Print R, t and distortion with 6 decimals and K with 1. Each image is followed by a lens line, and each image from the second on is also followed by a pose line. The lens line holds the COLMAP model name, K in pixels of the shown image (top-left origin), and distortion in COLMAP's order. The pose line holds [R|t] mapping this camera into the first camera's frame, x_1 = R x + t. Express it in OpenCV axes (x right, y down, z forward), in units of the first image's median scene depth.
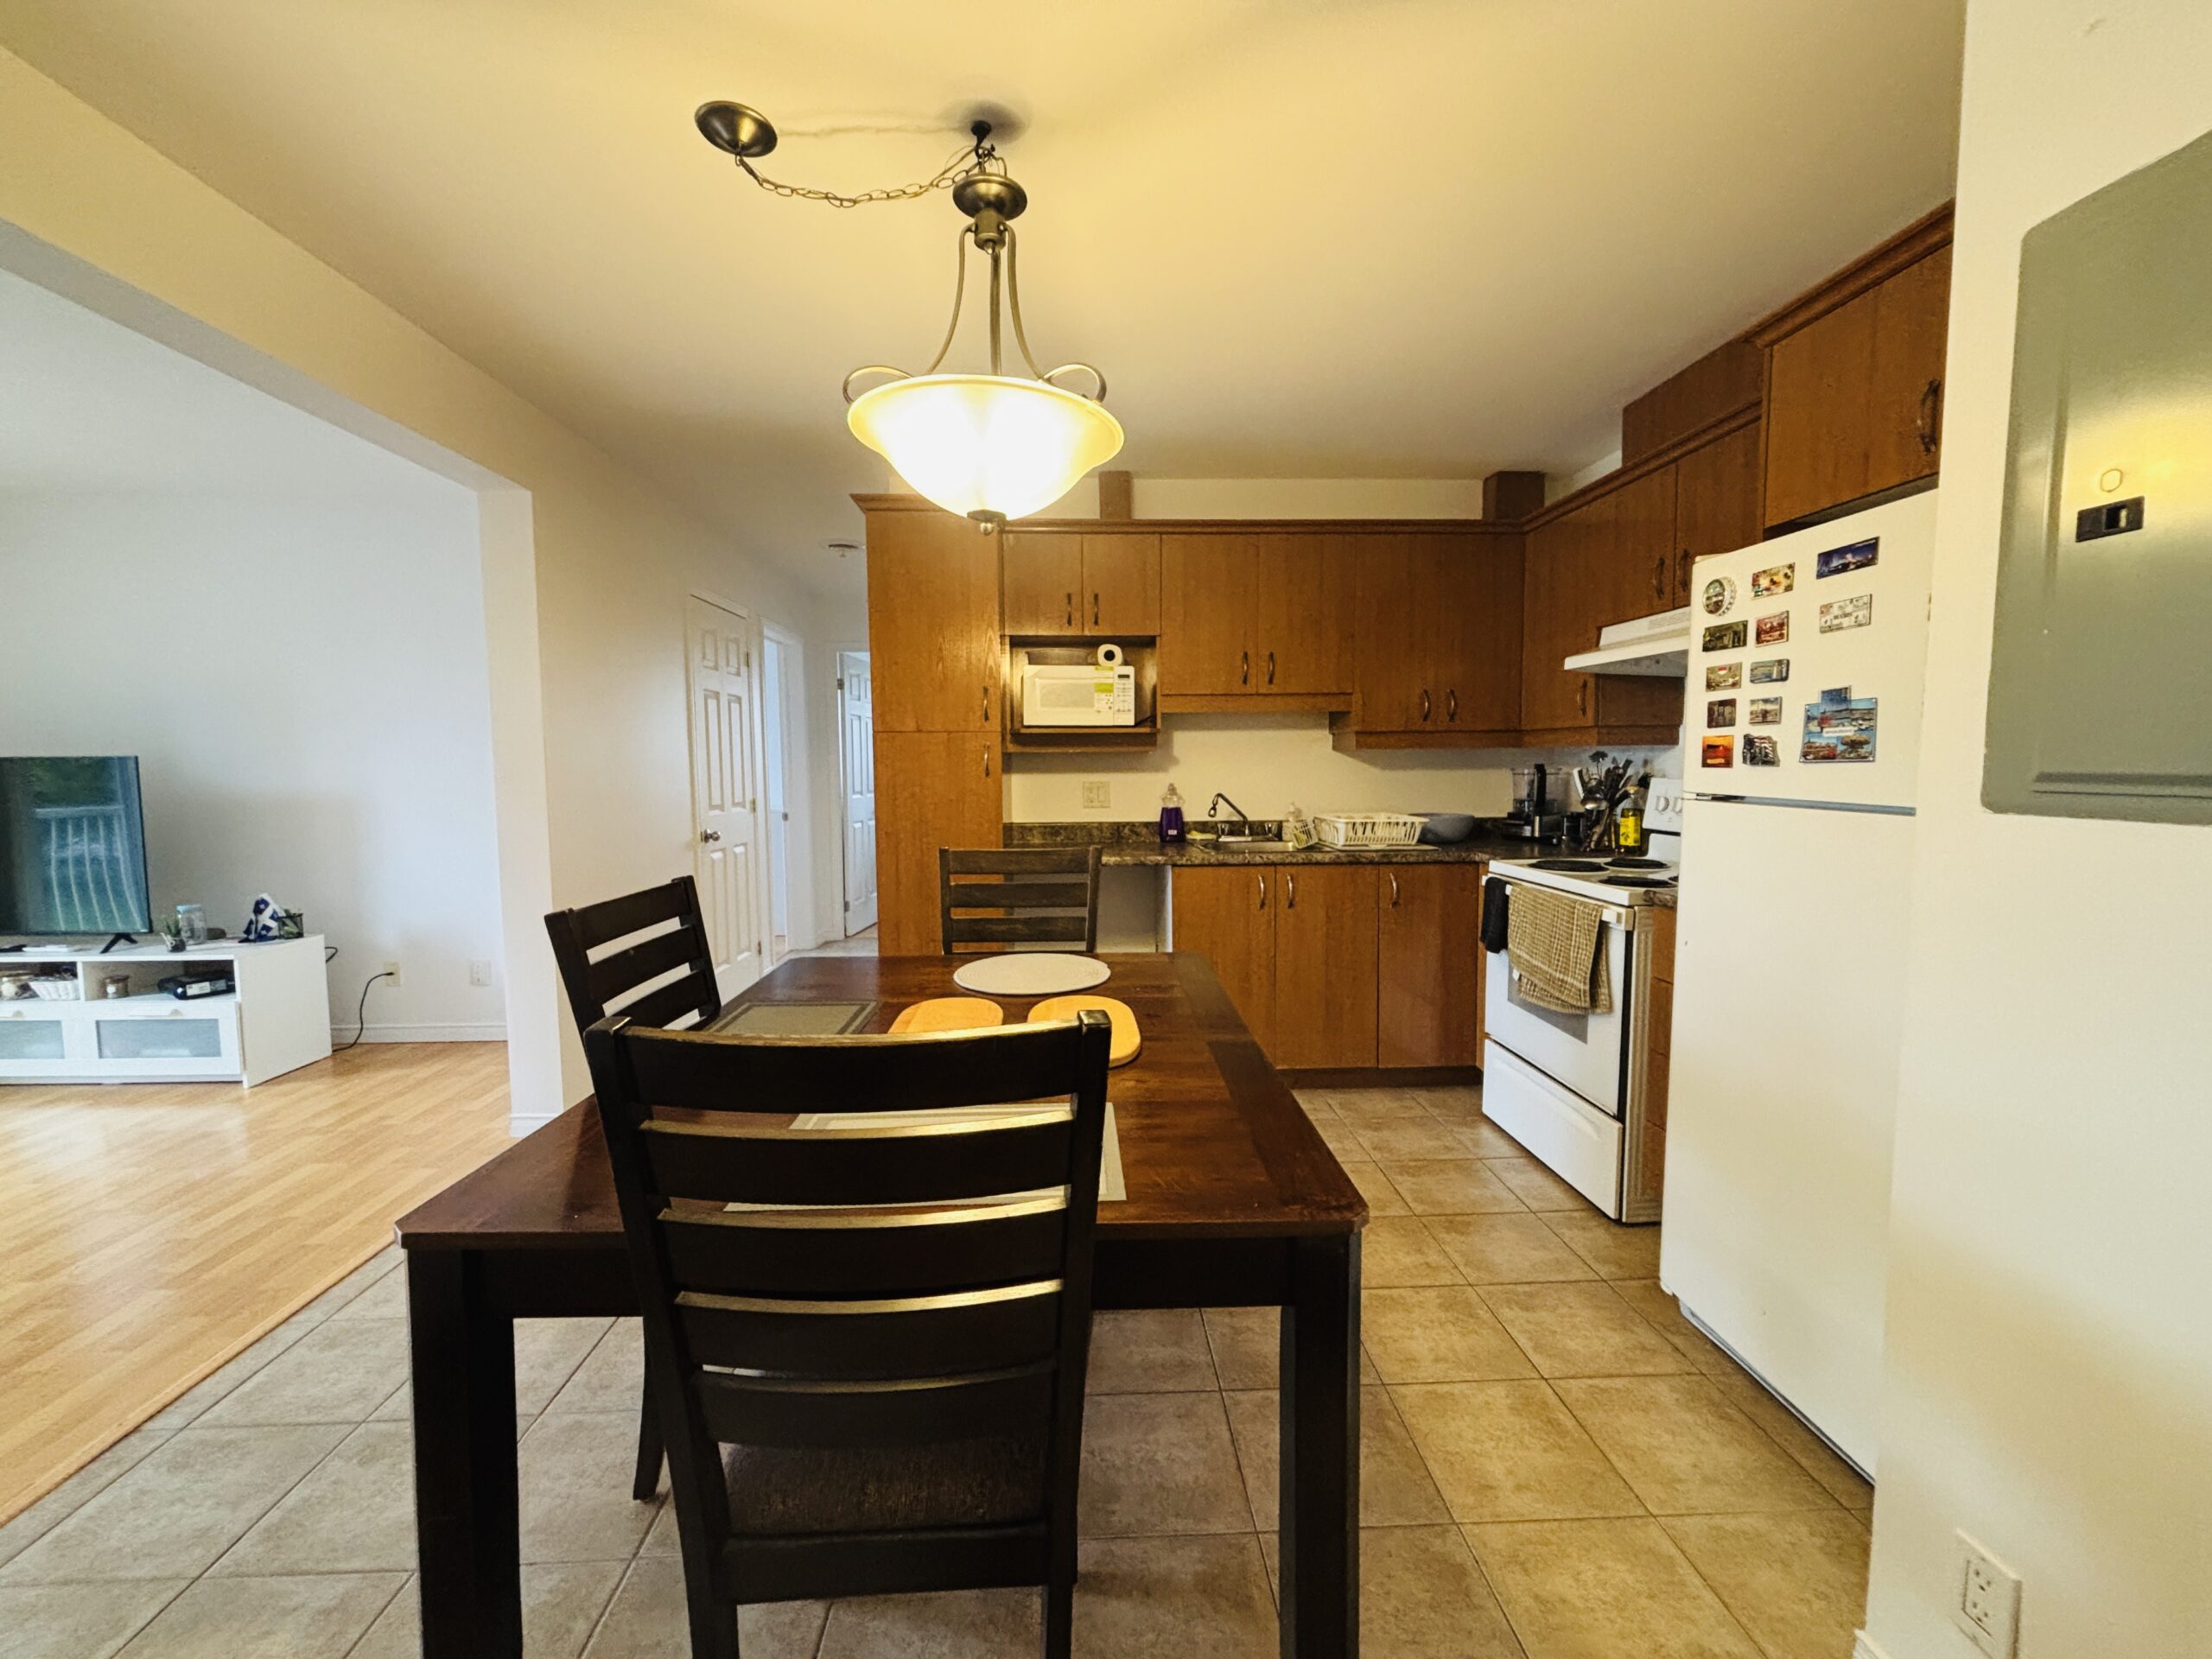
lens RADIAL K [[893.8, 0, 1100.1], [0, 893.8, 830.1], [0, 0, 1]] dist [0.014277, -0.004454]
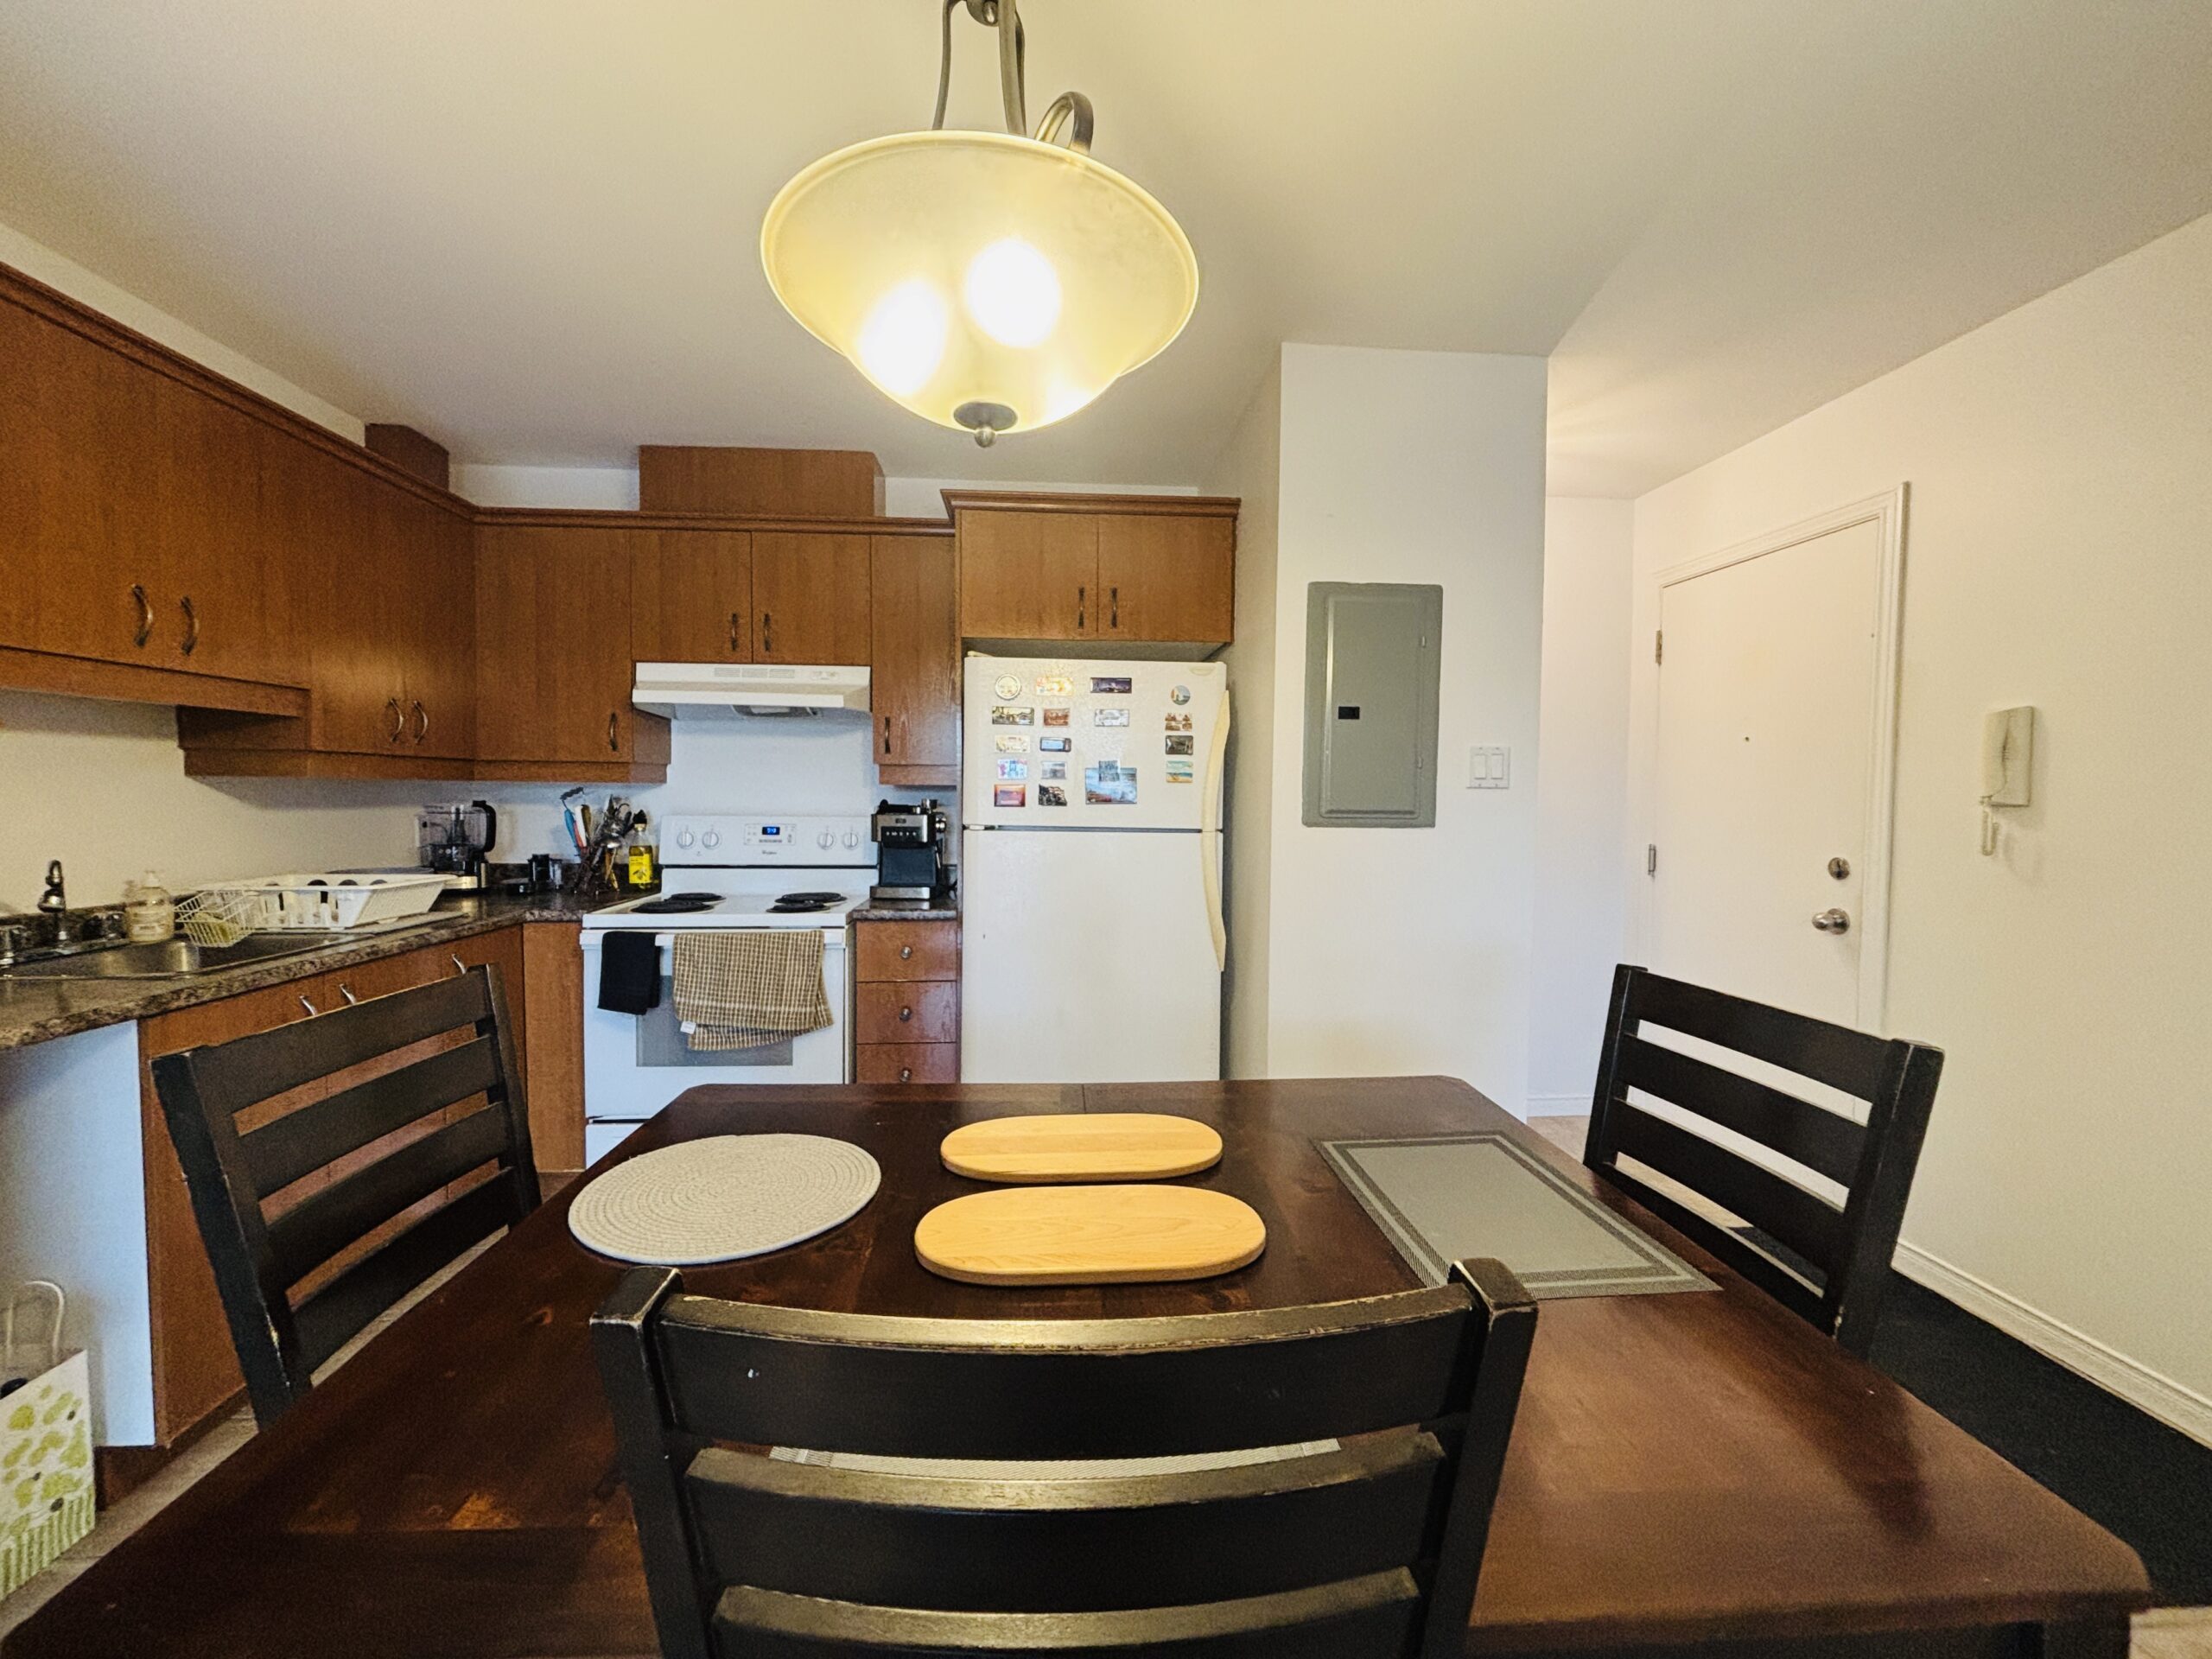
lens RADIAL K [[895.6, 0, 1093.6], [0, 895.6, 829.3], [0, 0, 1]] dist [0.022605, -0.022002]
pose [[-0.039855, -0.031228, 0.998717, -0.528651], [0.067591, 0.997138, 0.033876, -0.052921], [-0.996917, 0.068855, -0.037631, 0.668829]]
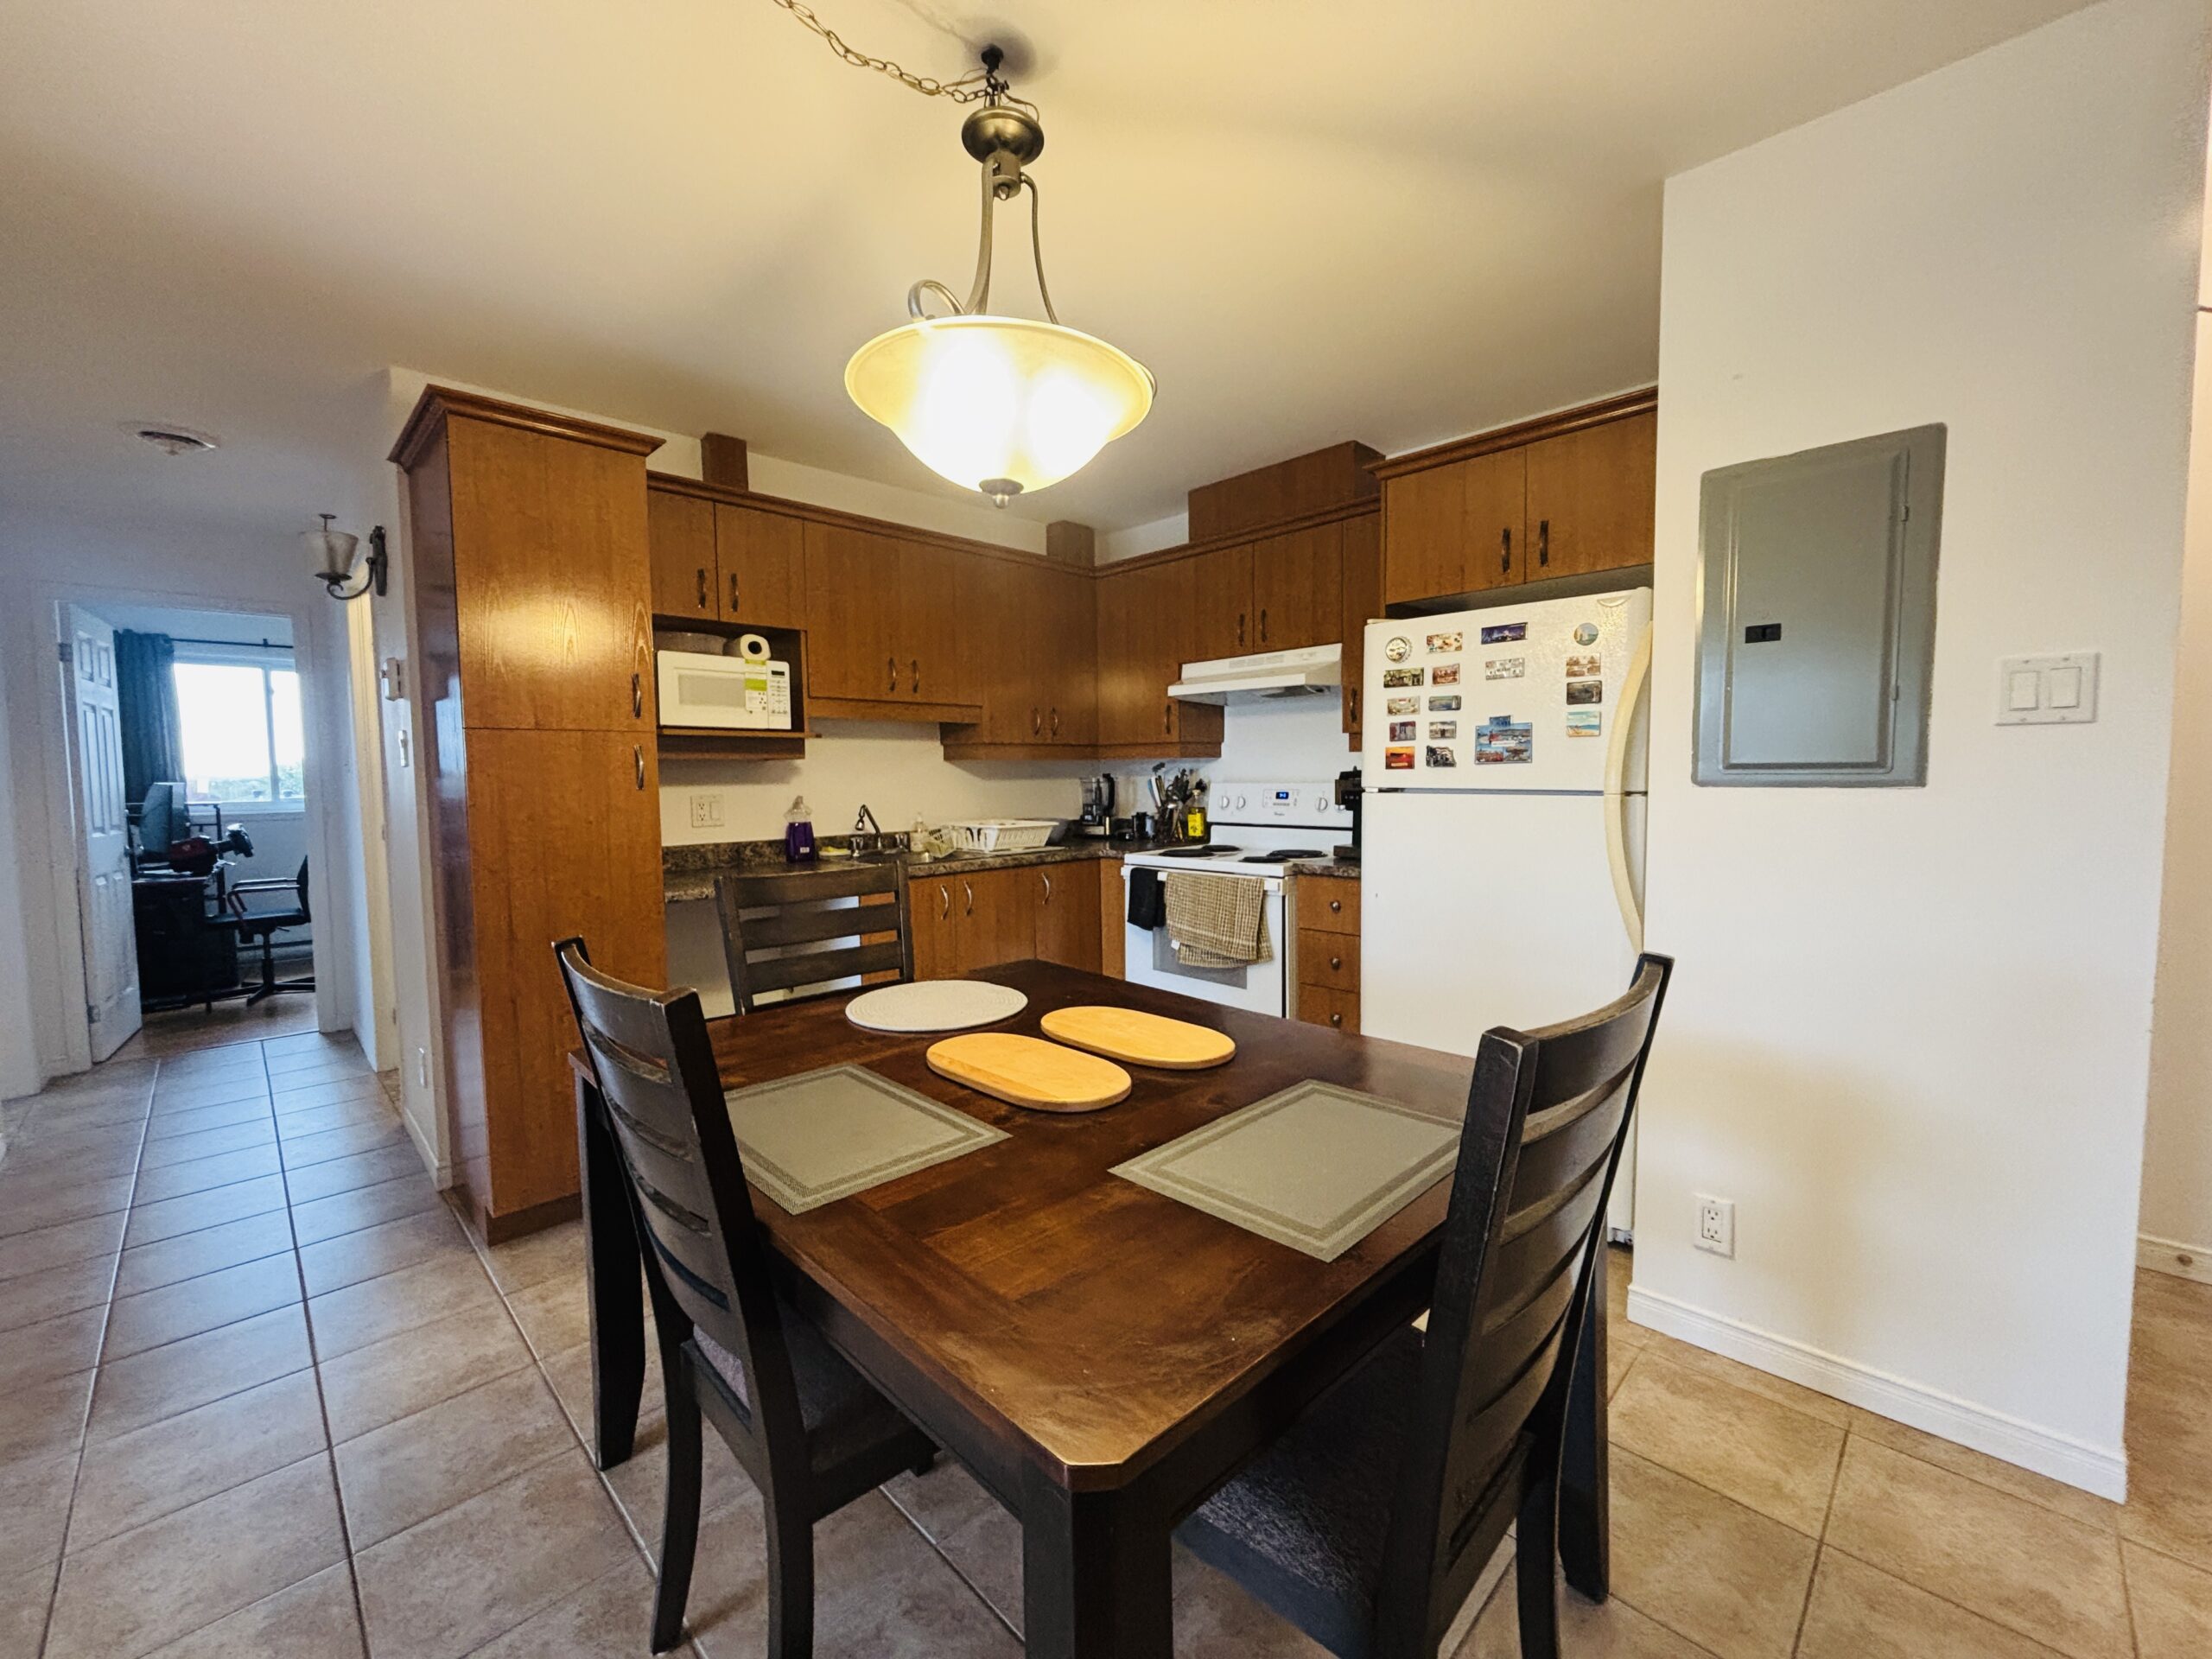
lens RADIAL K [[895.6, 0, 1093.6], [0, 895.6, 829.3], [0, 0, 1]] dist [0.022605, -0.022002]
pose [[0.739499, -0.044844, 0.671662, -0.461959], [0.059345, 0.998237, 0.001309, -0.003205], [-0.670537, 0.038892, 0.740856, 0.197689]]
